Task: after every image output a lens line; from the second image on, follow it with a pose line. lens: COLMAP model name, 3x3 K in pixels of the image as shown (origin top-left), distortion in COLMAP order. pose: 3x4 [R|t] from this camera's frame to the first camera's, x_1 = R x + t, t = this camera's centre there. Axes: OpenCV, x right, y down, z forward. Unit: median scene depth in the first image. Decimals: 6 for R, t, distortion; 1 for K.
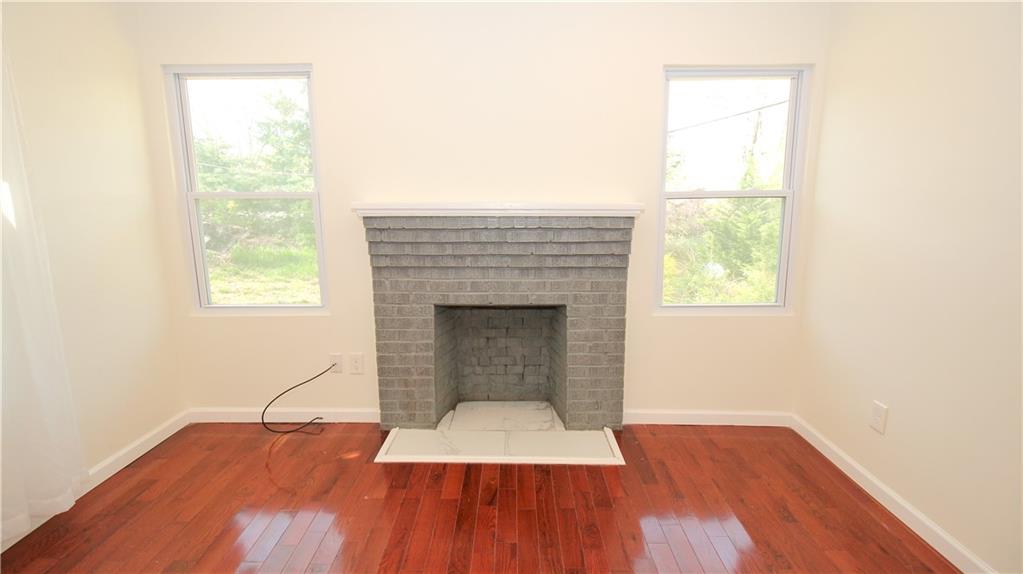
lens RADIAL K [[477.0, 0, 511.5], [0, 477.0, 287.0], [0, 0, 1]] dist [0.000727, -0.012858]
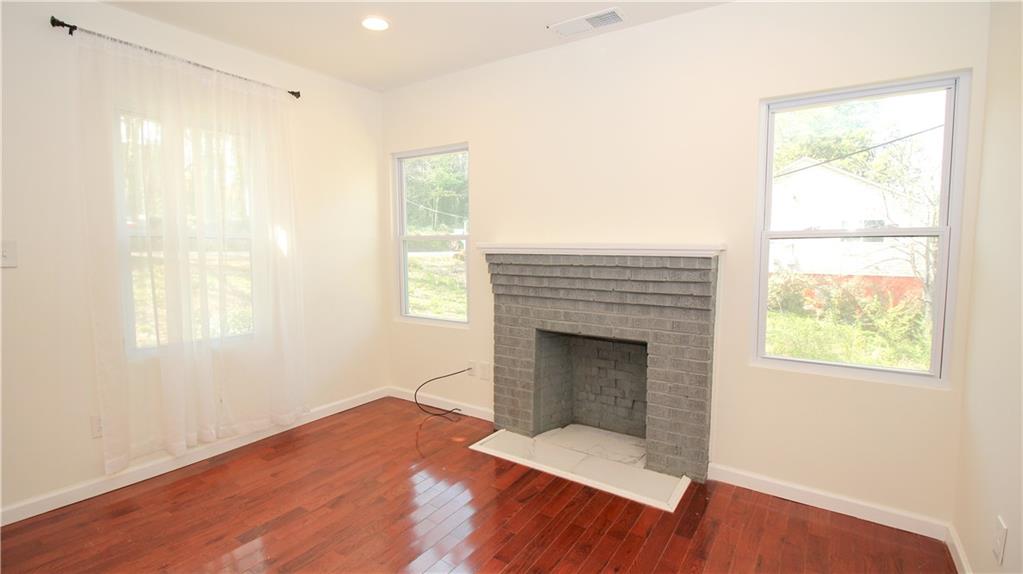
lens RADIAL K [[477.0, 0, 511.5], [0, 477.0, 287.0], [0, 0, 1]] dist [0.000727, -0.012858]
pose [[0.832359, 0.051030, -0.551882, 0.431503], [-0.096110, 0.993956, -0.053048, 0.002628], [0.545839, 0.097196, 0.832233, -0.020007]]
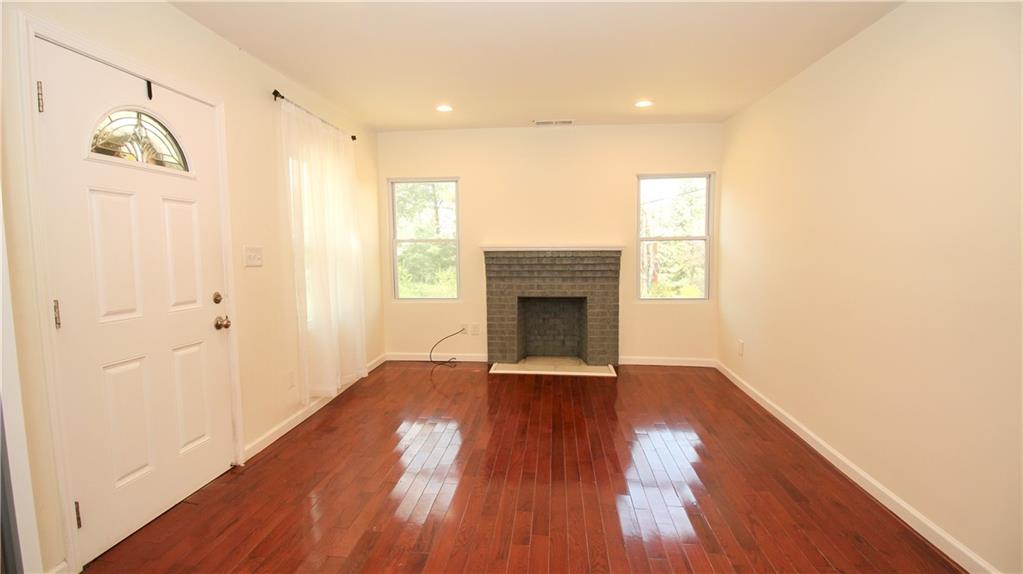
lens RADIAL K [[477.0, 0, 511.5], [0, 477.0, 287.0], [0, 0, 1]] dist [0.000727, -0.012858]
pose [[0.996567, 0.001603, -0.082776, -0.027370], [-0.007664, 0.997306, -0.072951, 0.139163], [0.082437, 0.073335, 0.993894, -0.918791]]
